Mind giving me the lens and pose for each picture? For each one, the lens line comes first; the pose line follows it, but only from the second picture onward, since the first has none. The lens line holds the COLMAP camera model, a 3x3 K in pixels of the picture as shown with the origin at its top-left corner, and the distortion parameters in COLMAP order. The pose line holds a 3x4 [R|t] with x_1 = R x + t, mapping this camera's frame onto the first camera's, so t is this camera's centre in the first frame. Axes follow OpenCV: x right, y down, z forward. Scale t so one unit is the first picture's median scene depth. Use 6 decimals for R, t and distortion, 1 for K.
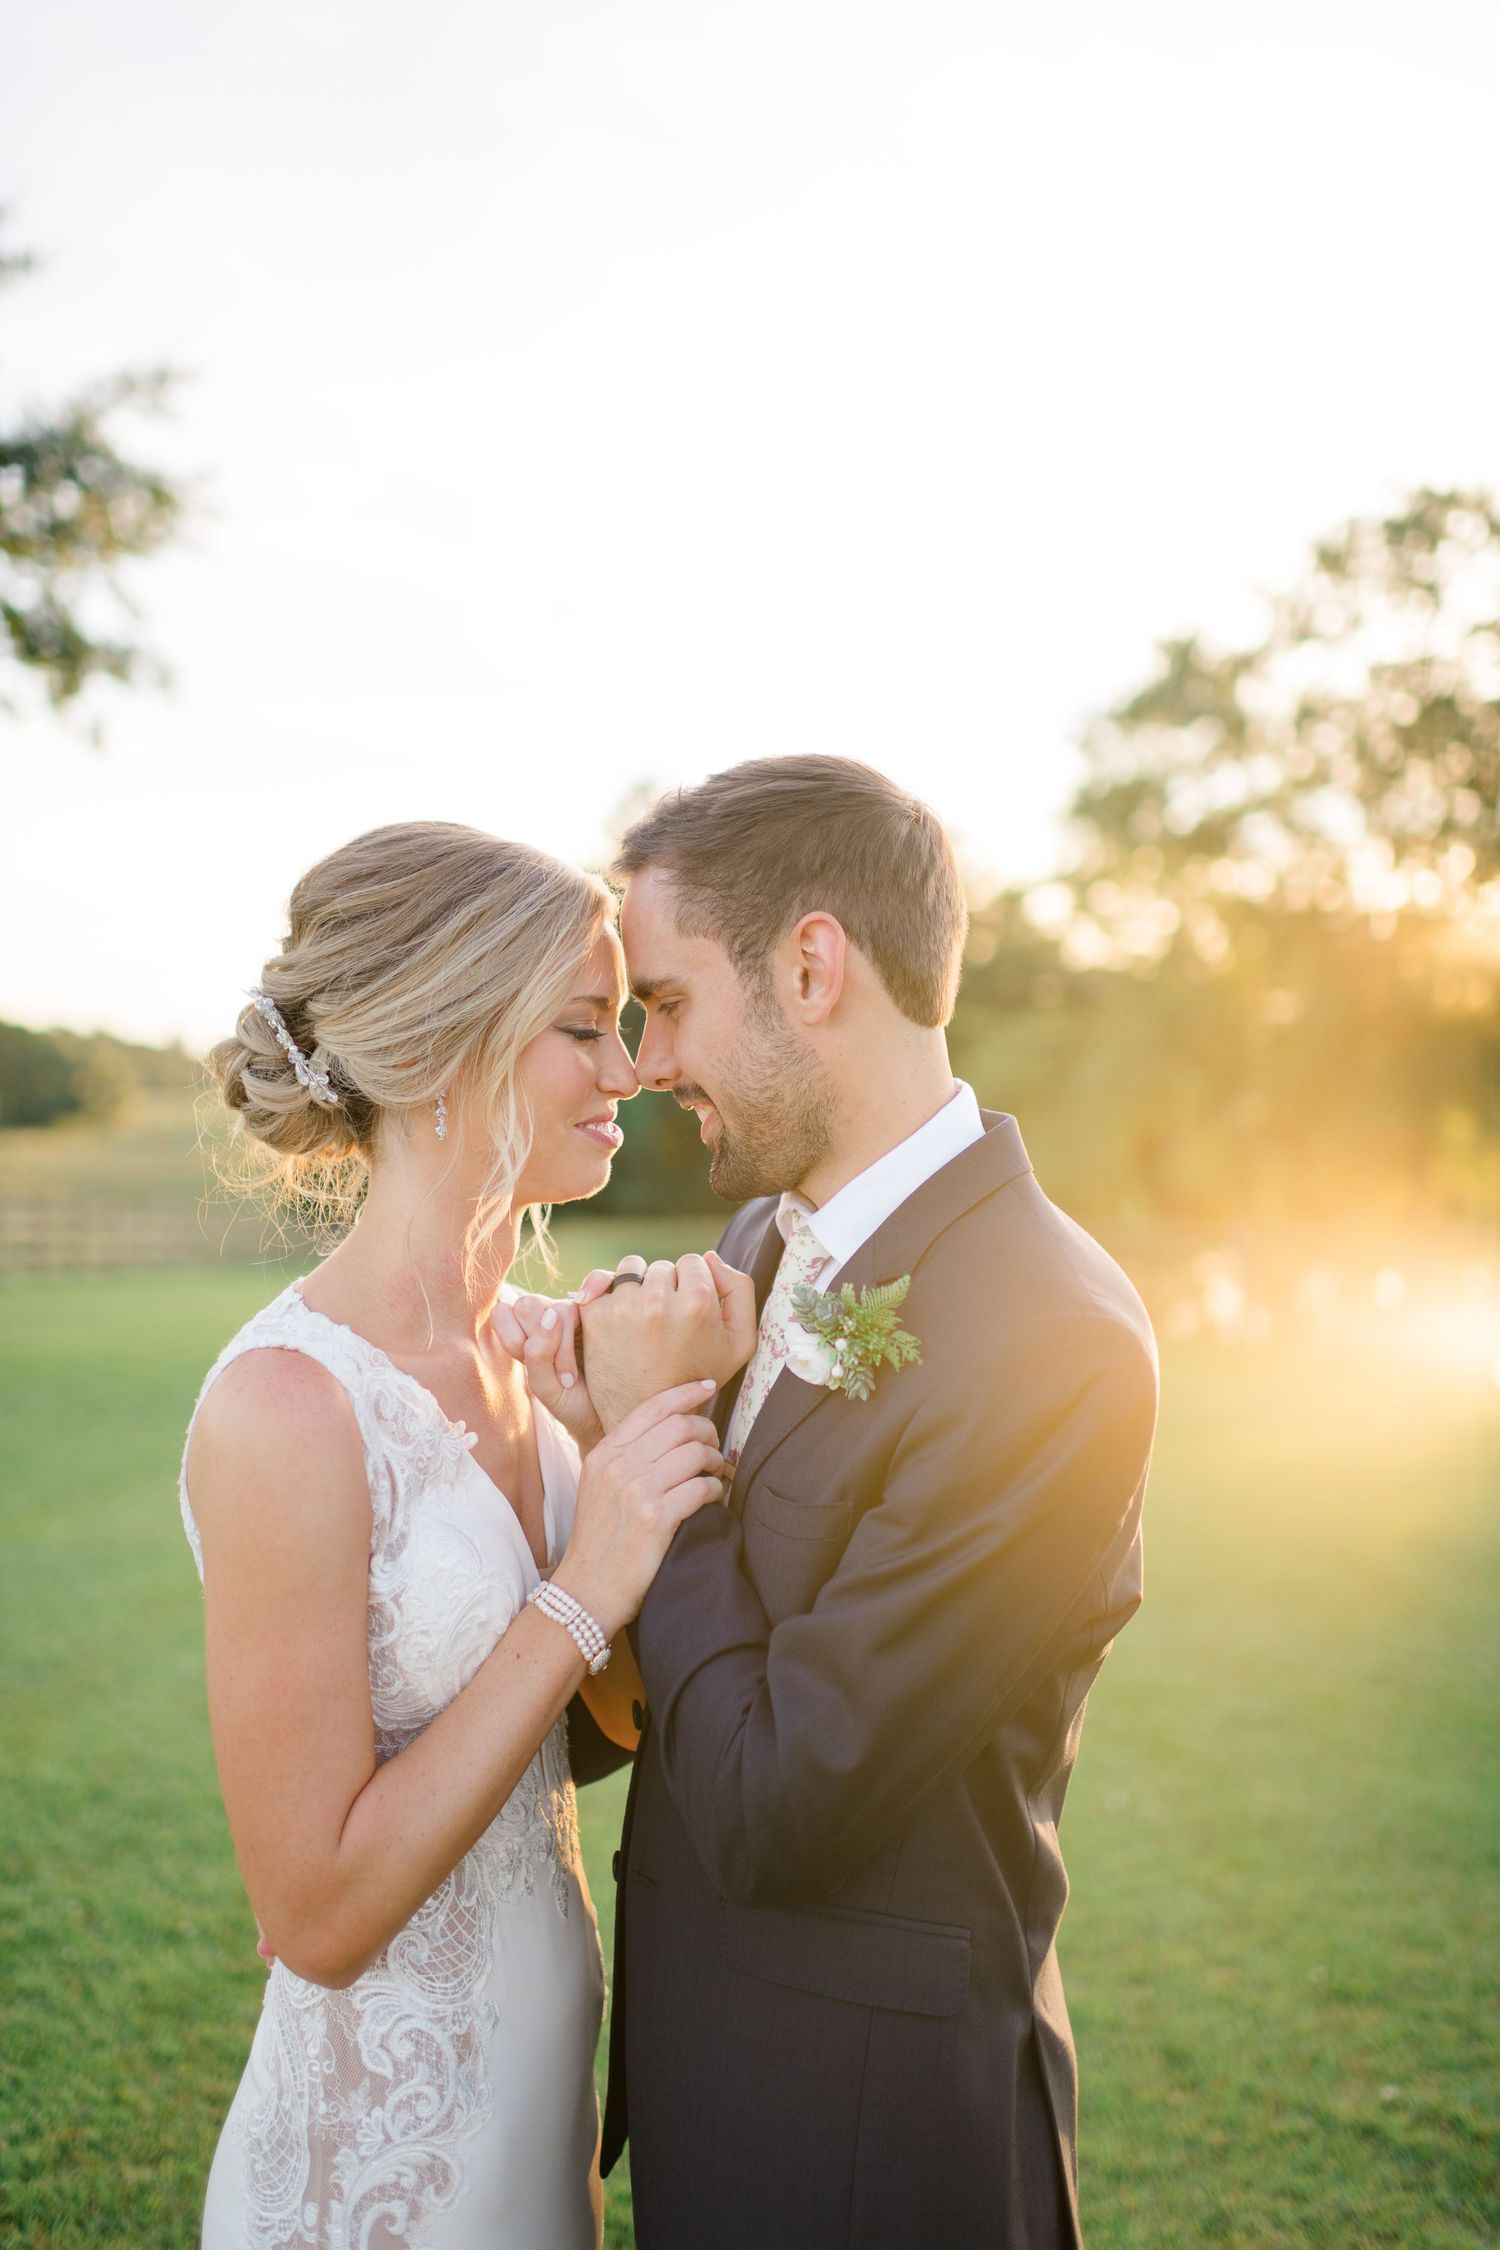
lens RADIAL K [[2188.3, 0, 750.0], [0, 2188.3, 1125.0], [0, 0, 1]] dist [0.053599, -0.097301]
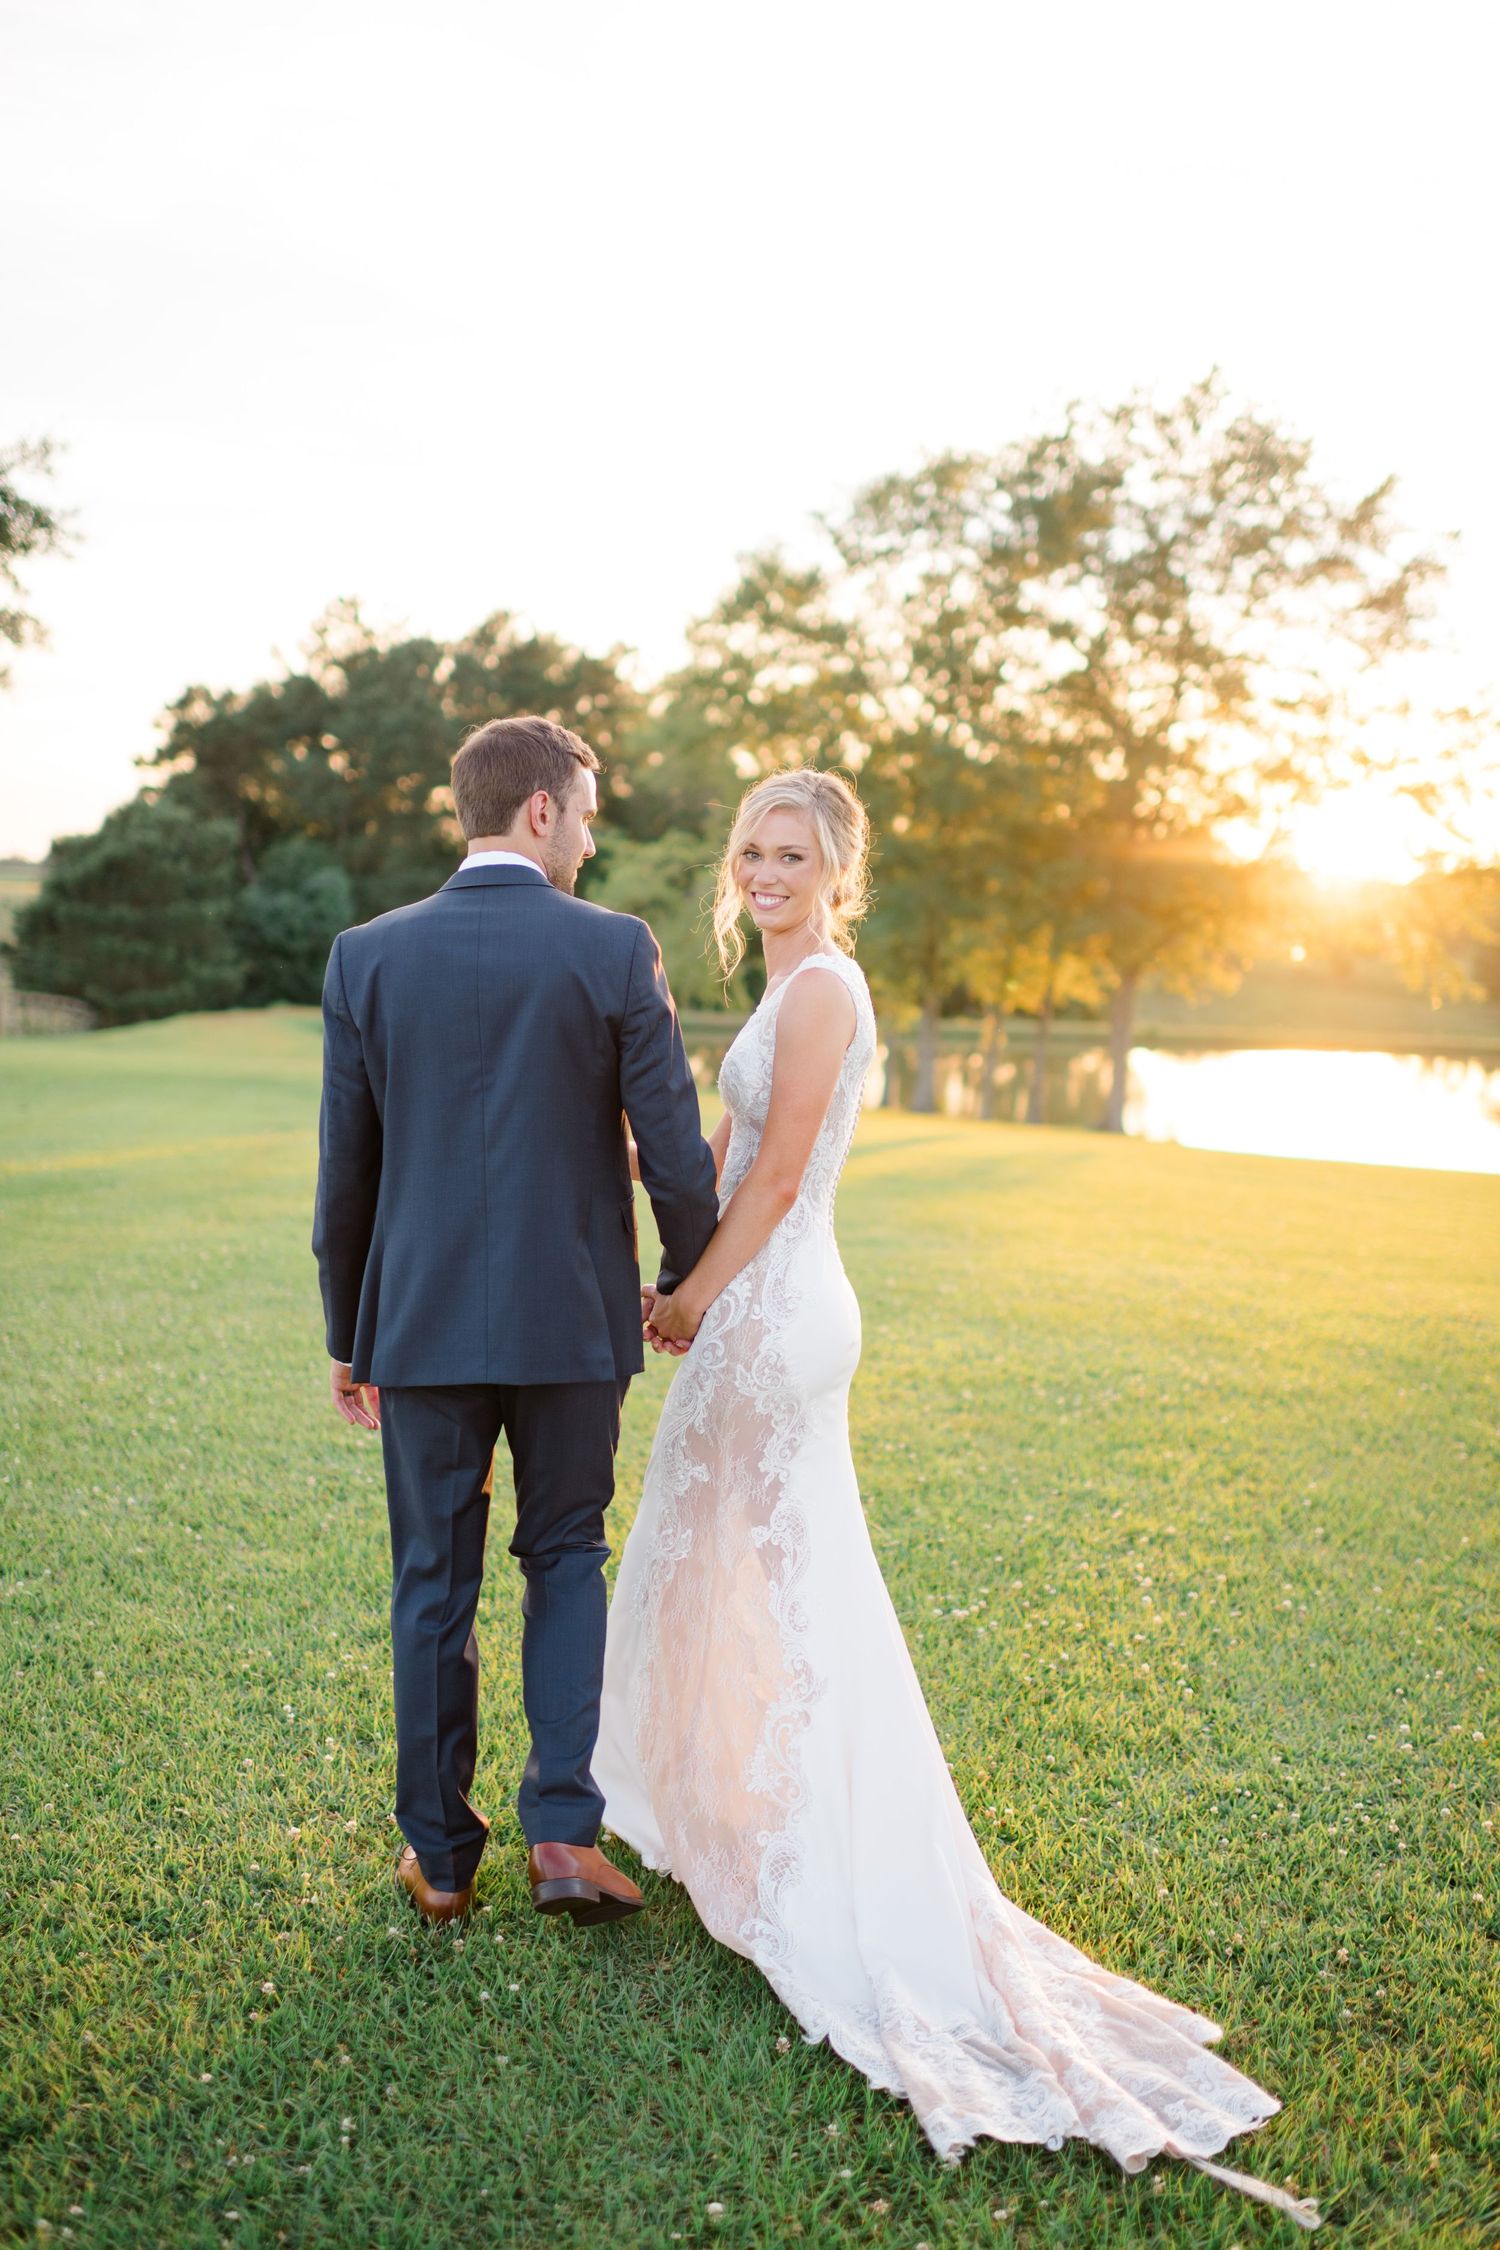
lens RADIAL K [[2248.3, 0, 747.6], [0, 2248.3, 1079.1], [0, 0, 1]] dist [0.000165, -0.013929]
pose [[0.990816, 0.010023, 0.134842, 0.009072], [-0.019758, 0.997277, 0.071052, -0.007204], [-0.133763, -0.073064, 0.988316, -0.357106]]
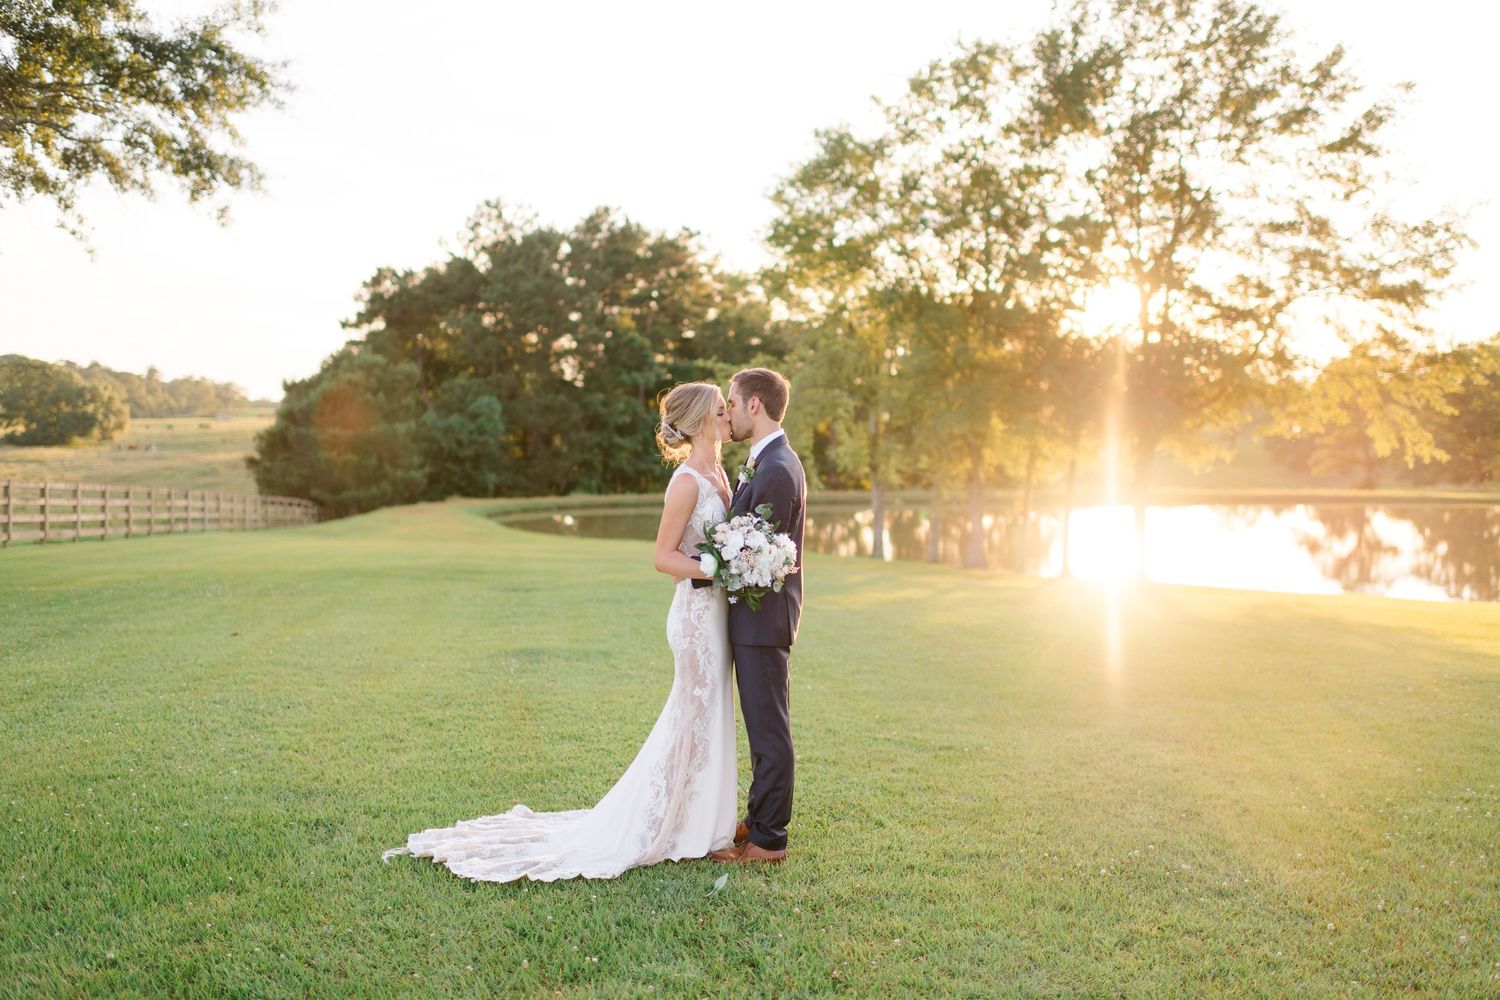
lens RADIAL K [[1498.9, 0, 750.0], [0, 1498.9, 500.0], [0, 0, 1]] dist [0.000165, -0.013929]
pose [[0.991075, -0.021067, 0.131628, -0.022839], [0.014763, 0.998705, 0.048693, -0.001182], [-0.132484, -0.046315, 0.990103, -0.127338]]
